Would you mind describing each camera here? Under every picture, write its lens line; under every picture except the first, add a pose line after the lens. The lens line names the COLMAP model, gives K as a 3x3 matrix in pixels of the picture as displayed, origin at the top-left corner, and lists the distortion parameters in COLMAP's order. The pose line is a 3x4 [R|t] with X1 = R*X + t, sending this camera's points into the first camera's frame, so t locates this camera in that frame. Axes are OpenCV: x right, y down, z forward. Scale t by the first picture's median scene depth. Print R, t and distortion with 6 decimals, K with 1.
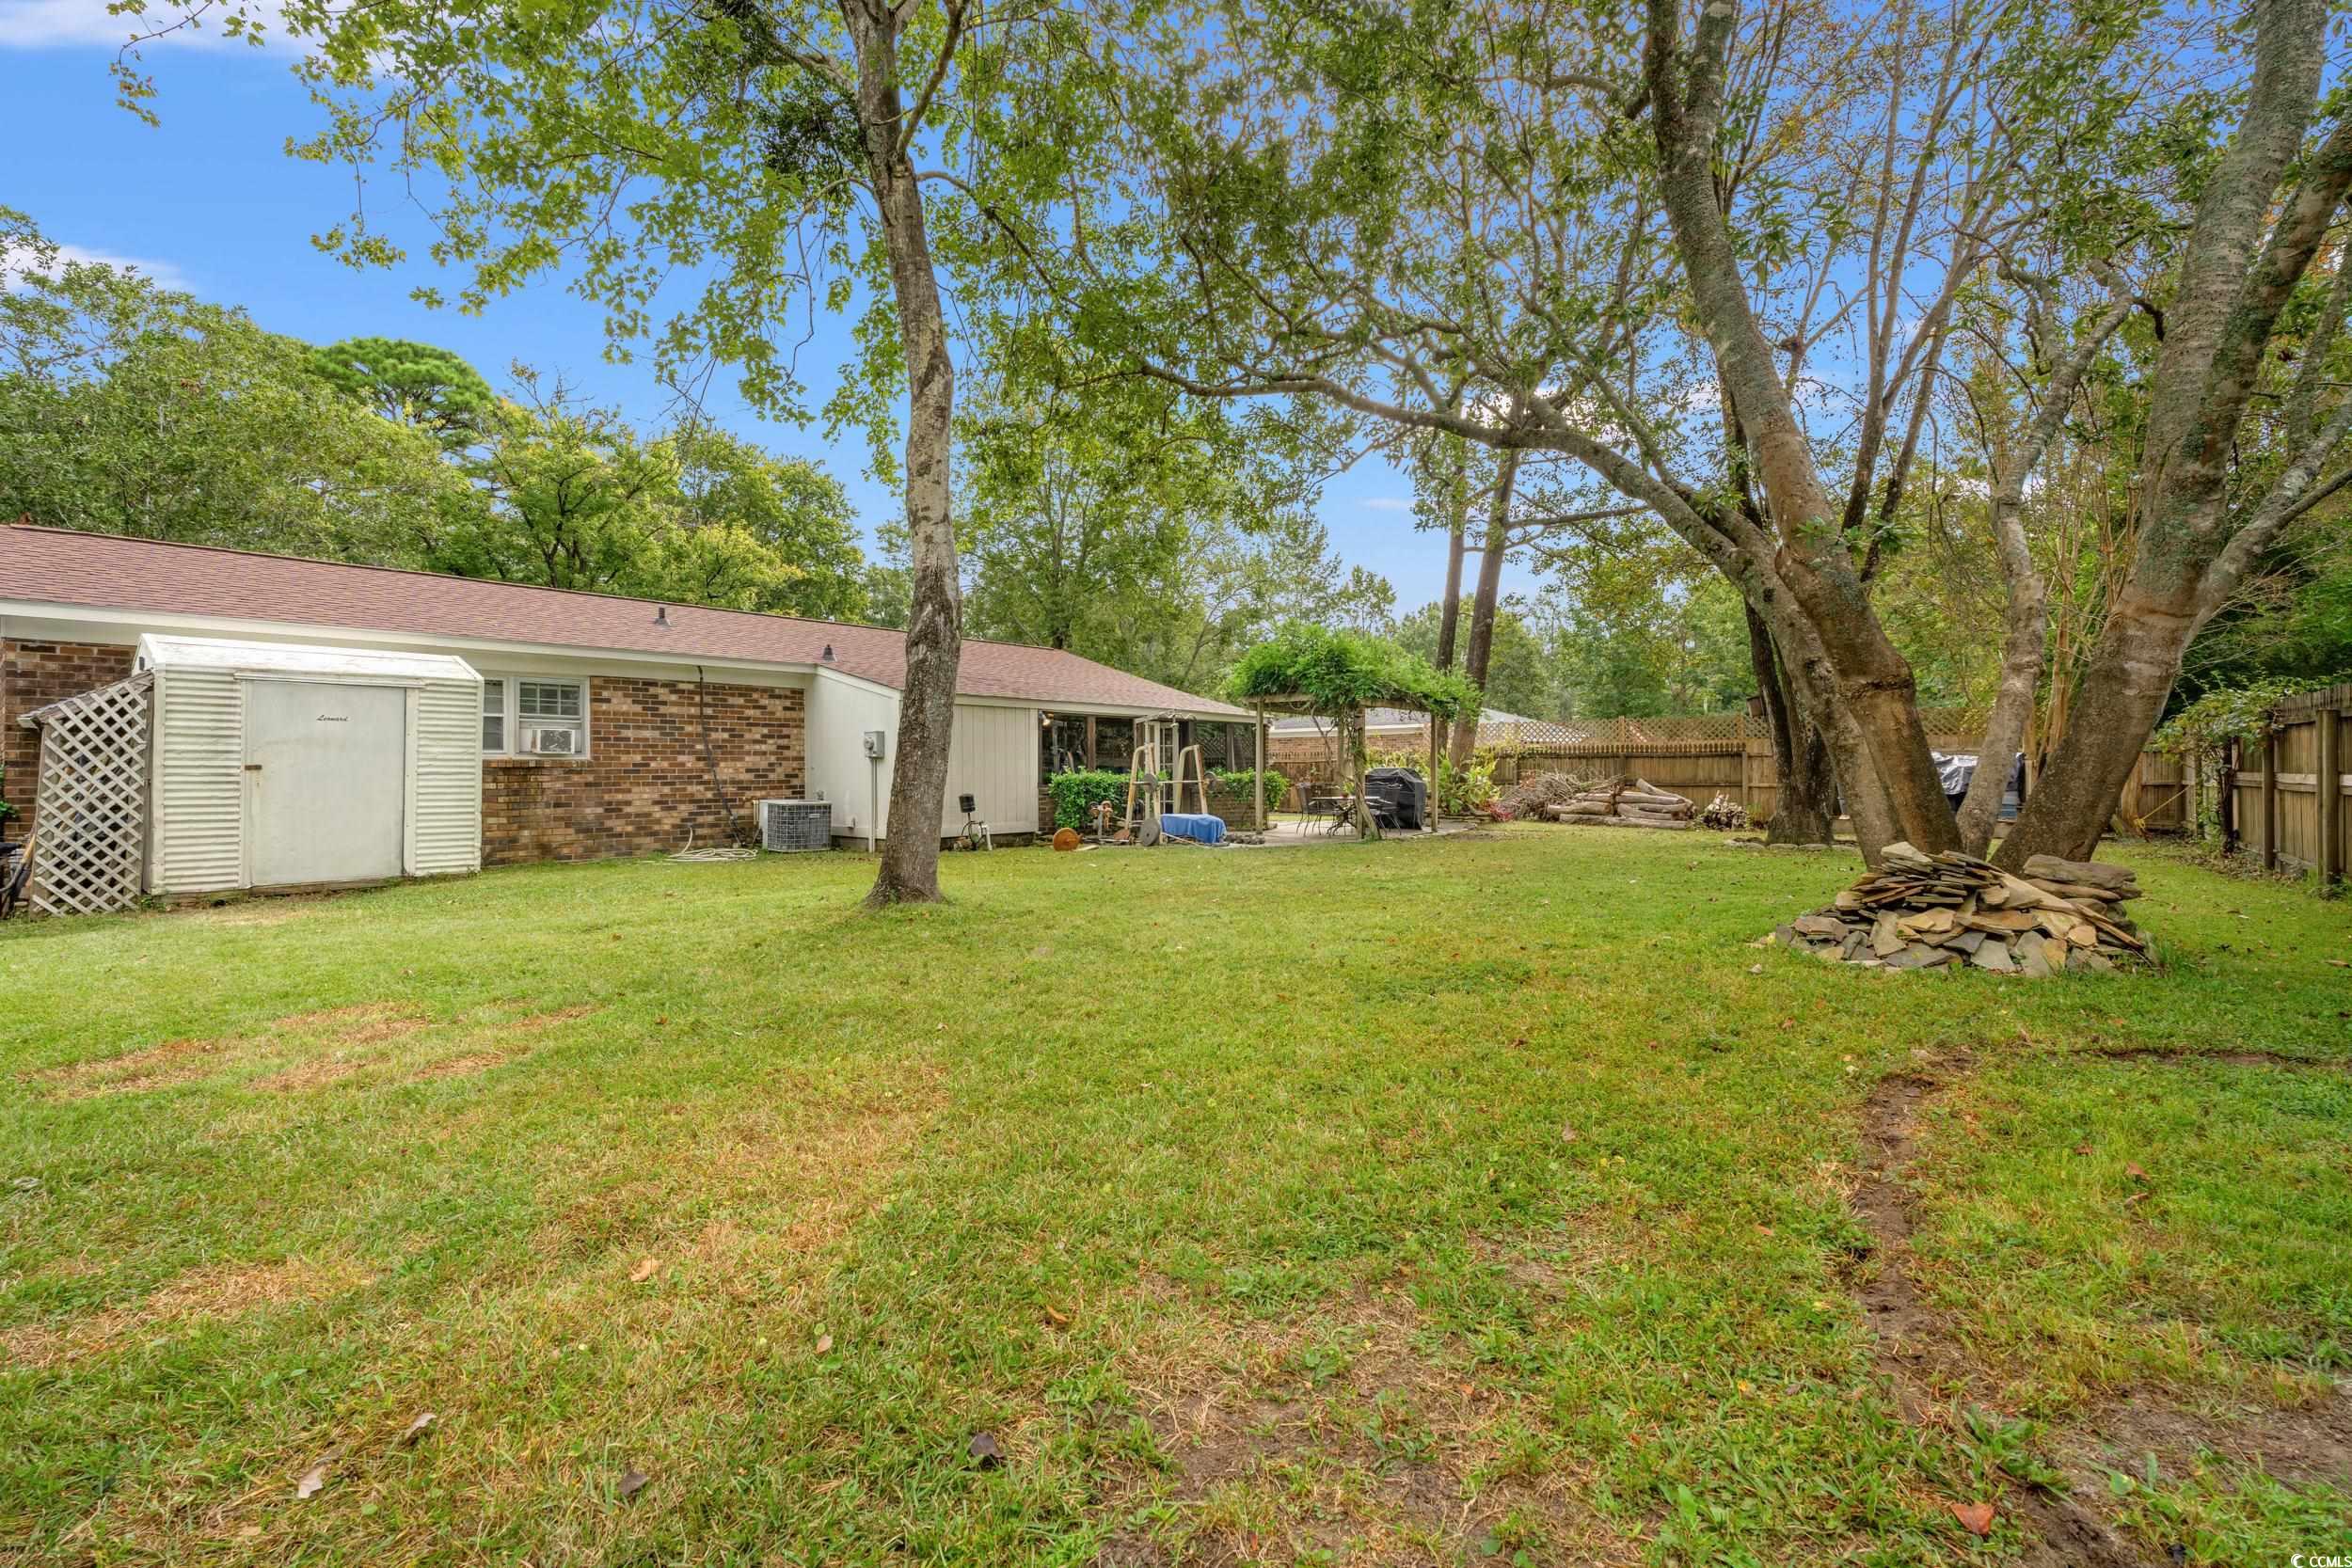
lens RADIAL K [[1026.0, 0, 1176.3], [0, 1026.0, 771.3], [0, 0, 1]] dist [-0.009646, 0.001355]
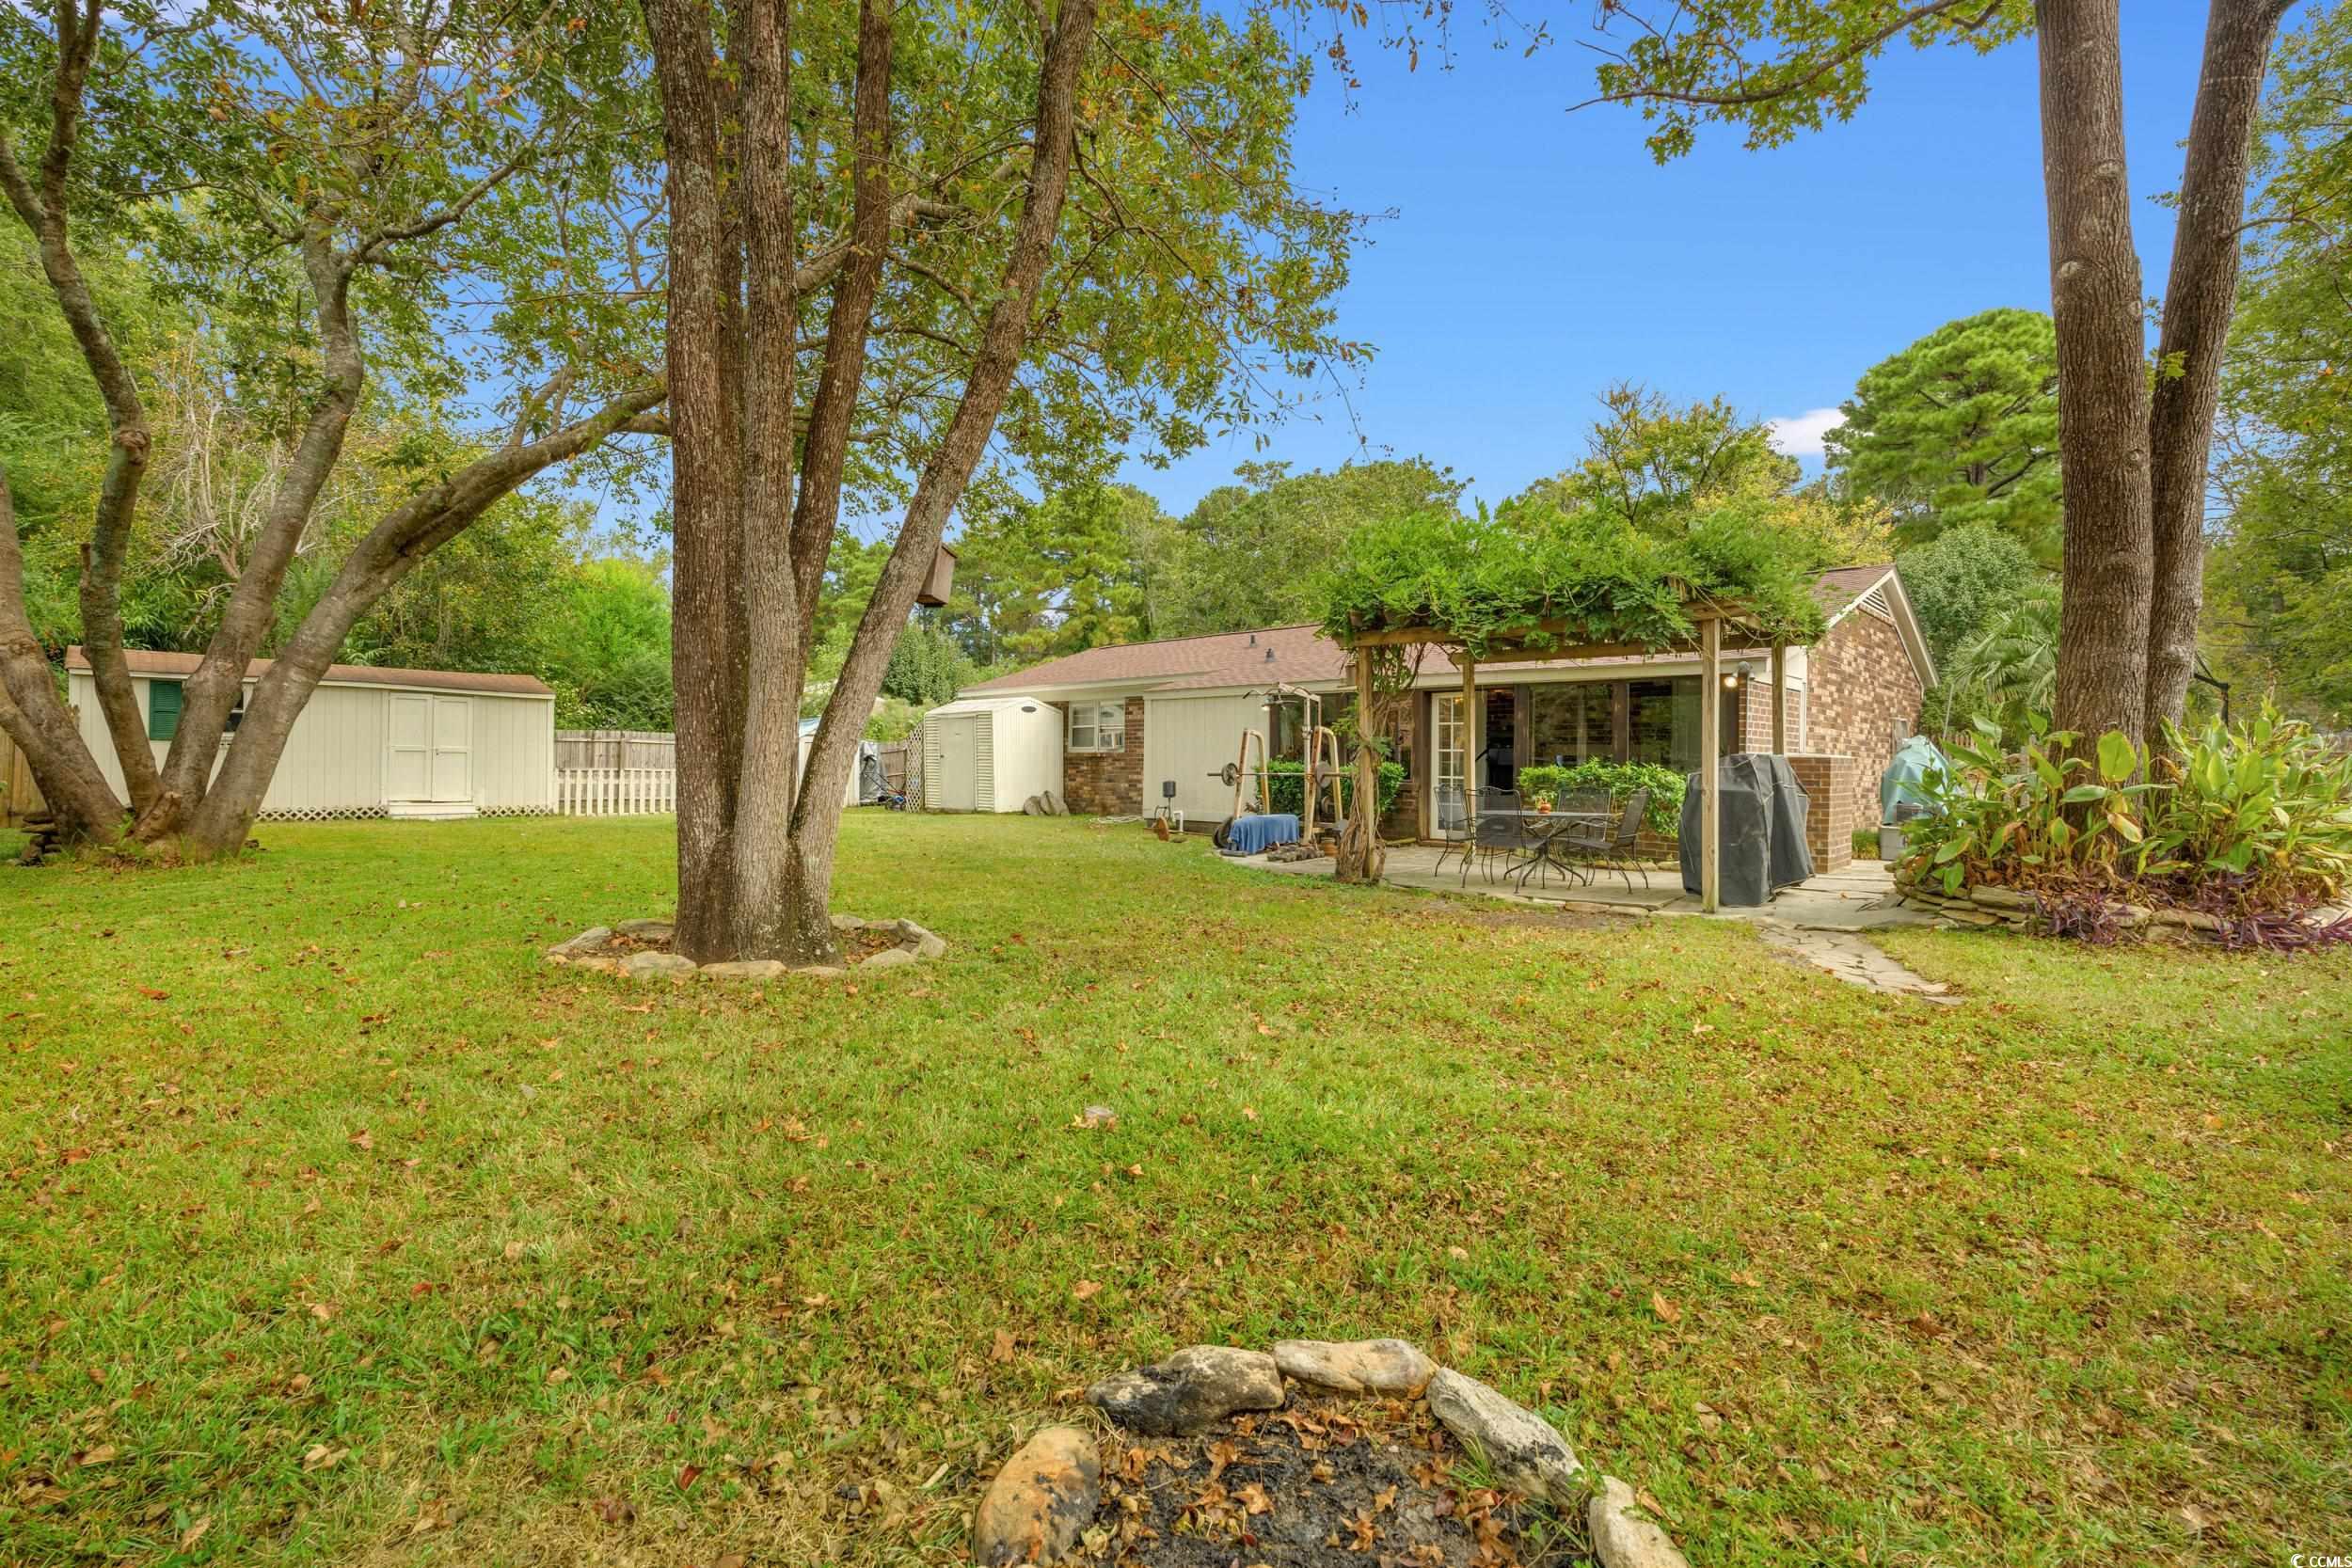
lens RADIAL K [[1026.0, 0, 1175.0], [0, 1026.0, 773.0], [0, 0, 1]] dist [-0.009646, 0.001355]
pose [[-0.073937, 0.011705, -0.997194, 0.920264], [-0.008792, 0.999885, 0.012388, 0.000341], [0.997224, 0.009683, -0.073826, 1.136498]]
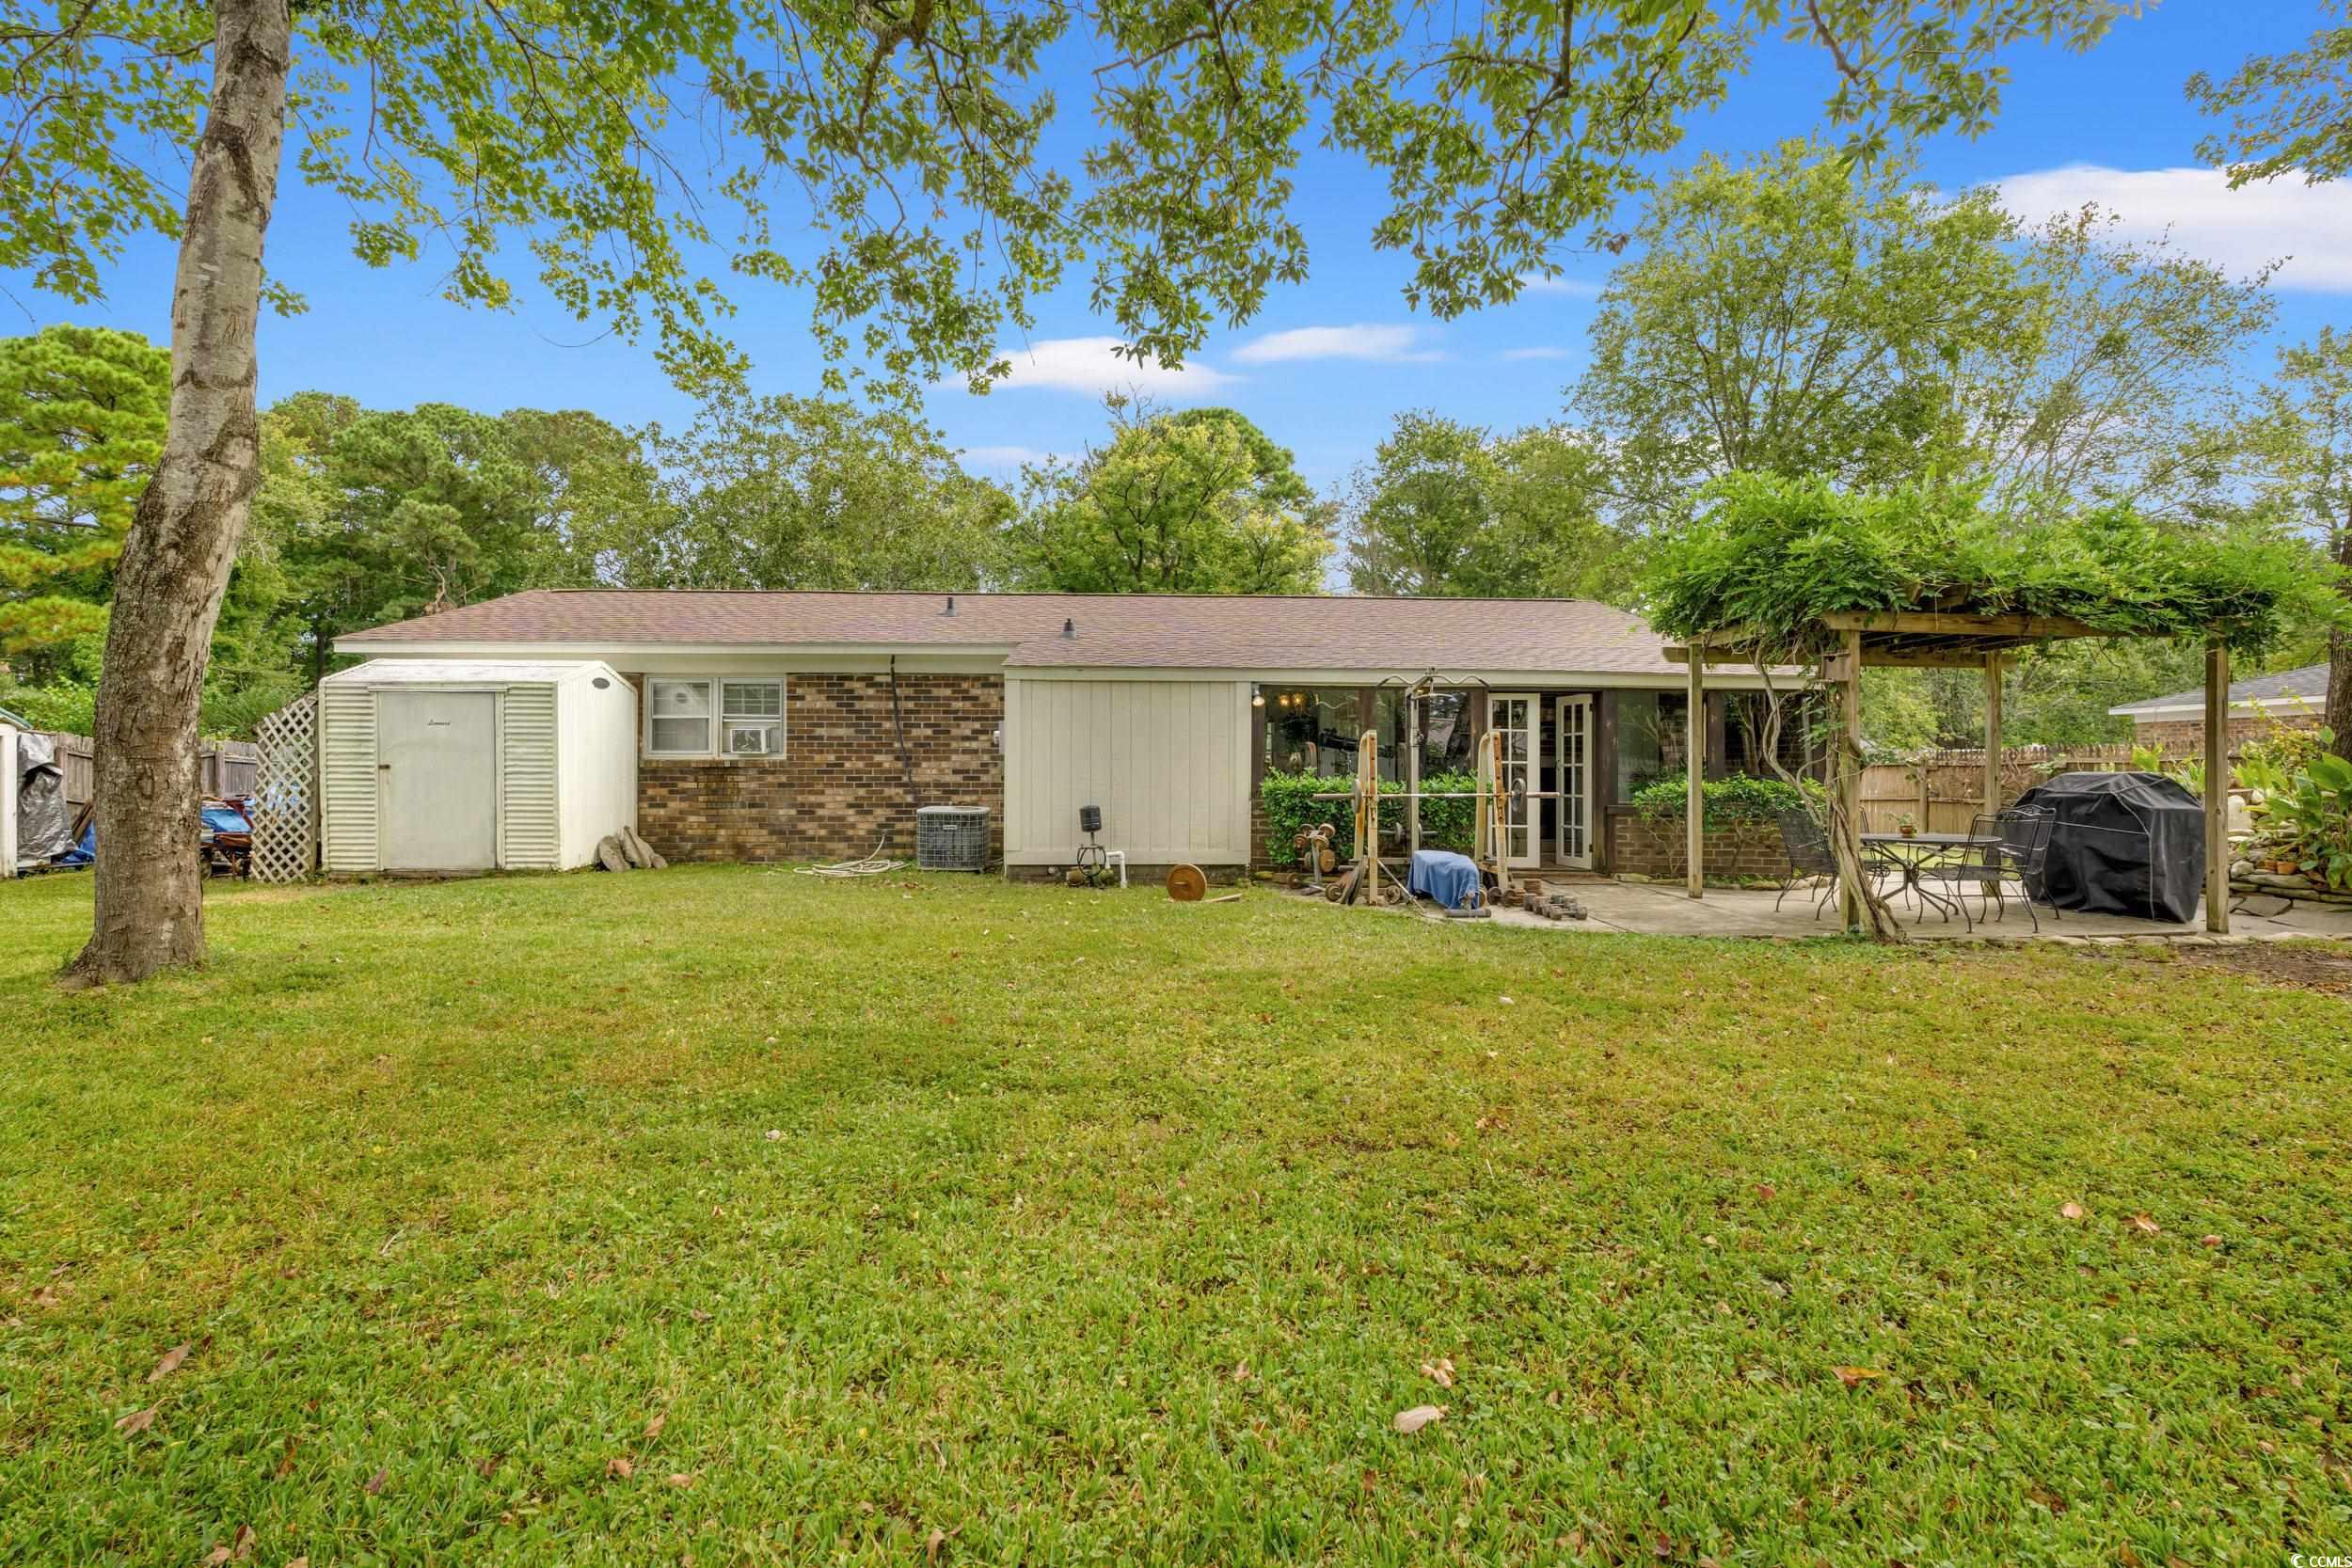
lens RADIAL K [[1026.0, 0, 1177.3], [0, 1026.0, 774.1], [0, 0, 1]] dist [-0.009646, 0.001355]
pose [[0.672493, 0.006751, -0.740073, 0.379202], [-0.005121, 0.999977, 0.004469, -0.003640], [0.740086, 0.000785, 0.672512, 0.593575]]
